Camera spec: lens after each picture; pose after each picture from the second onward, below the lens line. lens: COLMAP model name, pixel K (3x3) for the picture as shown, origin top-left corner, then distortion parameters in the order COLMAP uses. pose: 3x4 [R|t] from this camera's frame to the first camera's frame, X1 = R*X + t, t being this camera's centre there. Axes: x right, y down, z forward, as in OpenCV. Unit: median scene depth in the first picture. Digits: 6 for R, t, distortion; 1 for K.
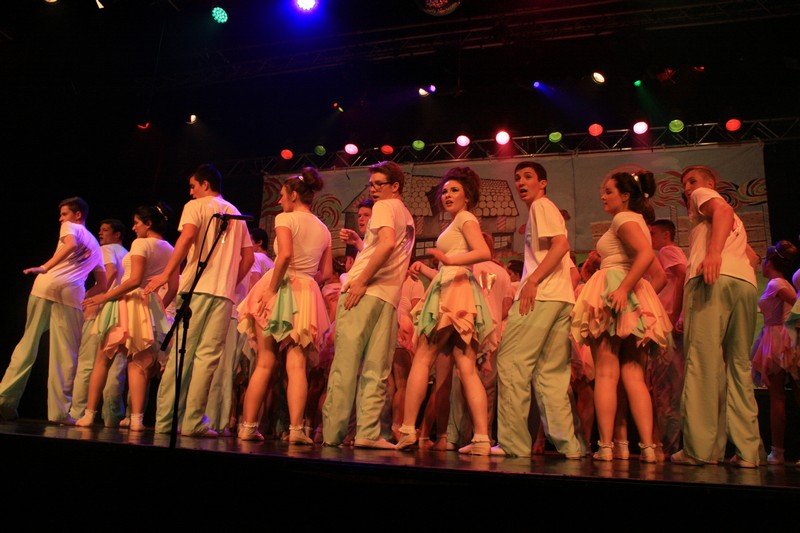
lens RADIAL K [[732.0, 0, 401.1], [0, 732.0, 251.6], [0, 0, 1]] dist [-0.065256, 0.000000]
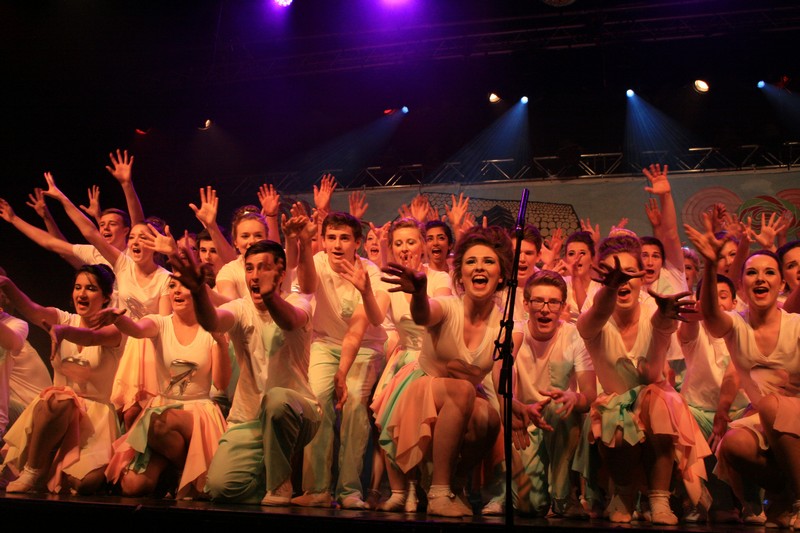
lens RADIAL K [[836.1, 0, 365.3], [0, 836.1, 225.8], [0, 0, 1]] dist [-0.023184, 0.000000]
pose [[0.996587, 0.011835, 0.081694, -0.174854], [-0.005340, 0.996839, -0.079269, 0.005833], [-0.082374, 0.078562, 0.993500, 0.052408]]
